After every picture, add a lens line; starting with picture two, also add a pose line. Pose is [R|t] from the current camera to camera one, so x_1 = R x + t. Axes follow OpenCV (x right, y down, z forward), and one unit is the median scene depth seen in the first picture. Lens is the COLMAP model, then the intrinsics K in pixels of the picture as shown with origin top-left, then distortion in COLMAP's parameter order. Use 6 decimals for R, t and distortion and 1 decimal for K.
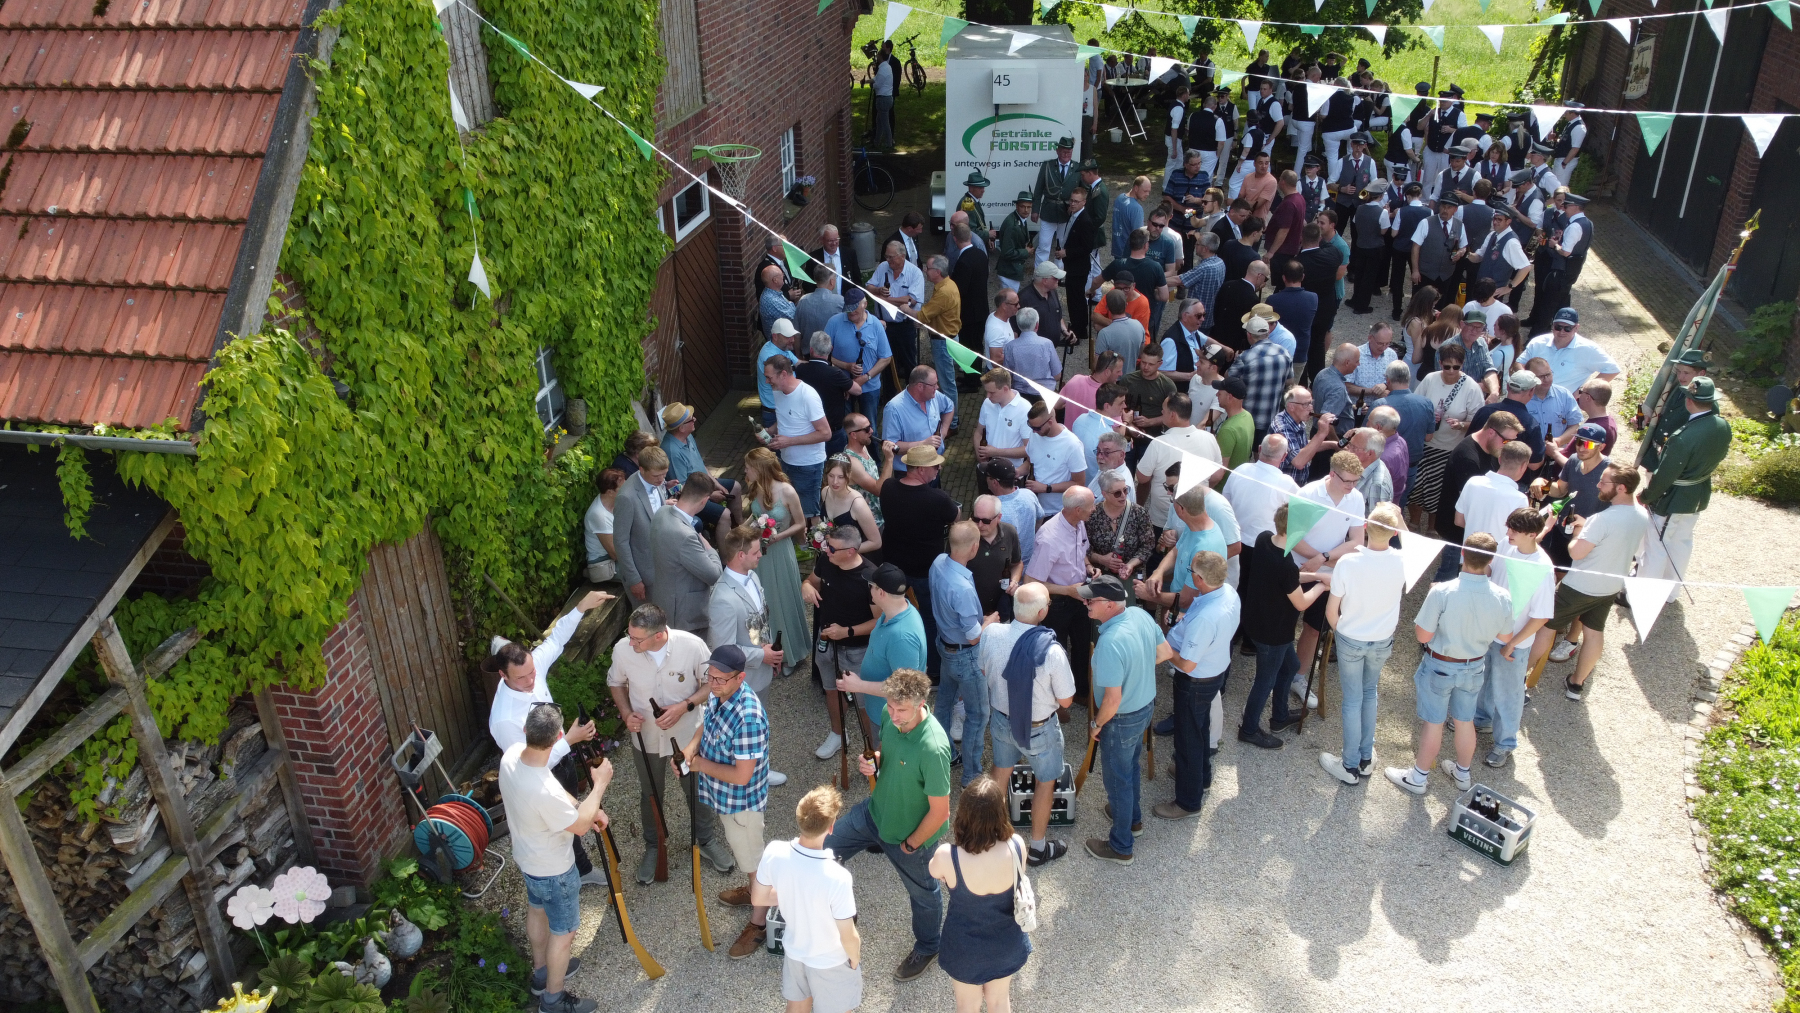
lens RADIAL K [[1364.8, 0, 900.4], [0, 1364.8, 508.9], [0, 0, 1]] dist [0.001647, -0.003414]
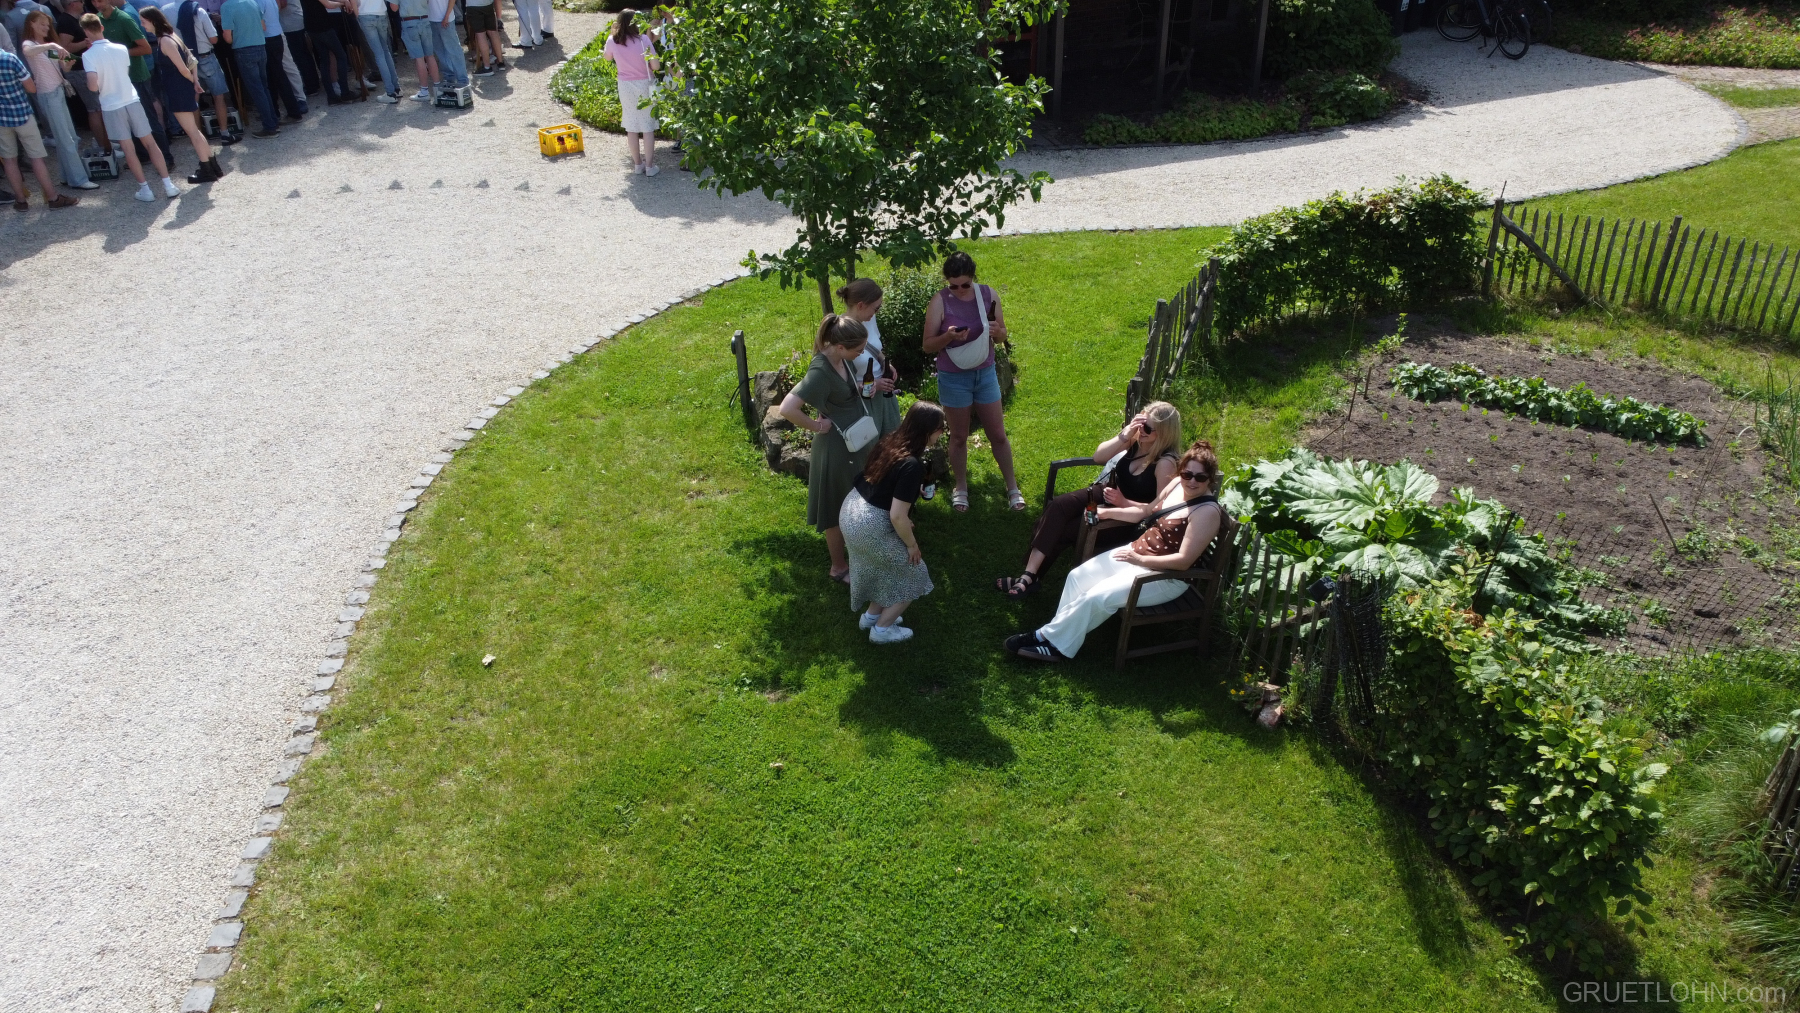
lens RADIAL K [[1364.8, 0, 899.8], [0, 1364.8, 508.3], [0, 0, 1]] dist [0.001647, -0.003414]
pose [[0.816903, -0.286563, 0.500551, -0.205678], [0.261782, 0.957519, 0.120945, 0.664464], [-0.513946, 0.032235, 0.857217, -0.980915]]
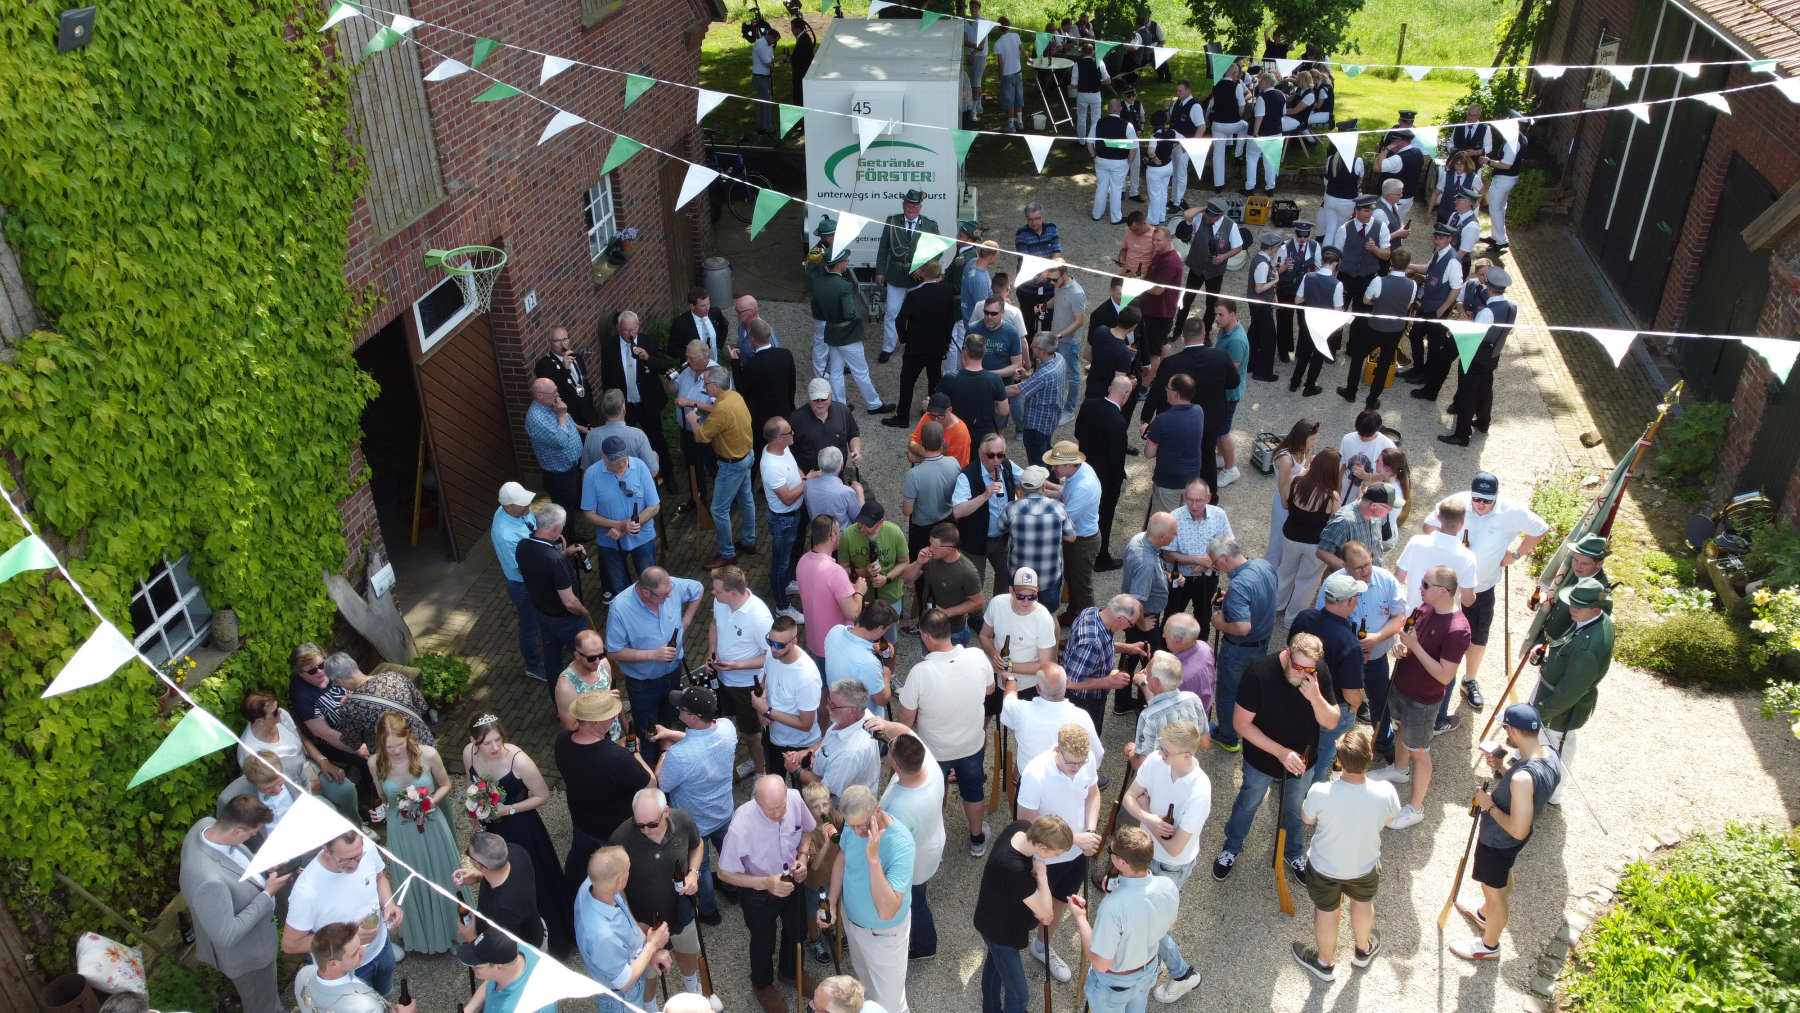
lens RADIAL K [[1364.8, 0, 901.0], [0, 1364.8, 509.2], [0, 0, 1]] dist [0.001647, -0.003414]
pose [[0.999919, 0.010831, -0.006721, 0.195866], [-0.010274, 0.996900, 0.078011, -0.223780], [0.007545, -0.077935, 0.996930, 0.176297]]
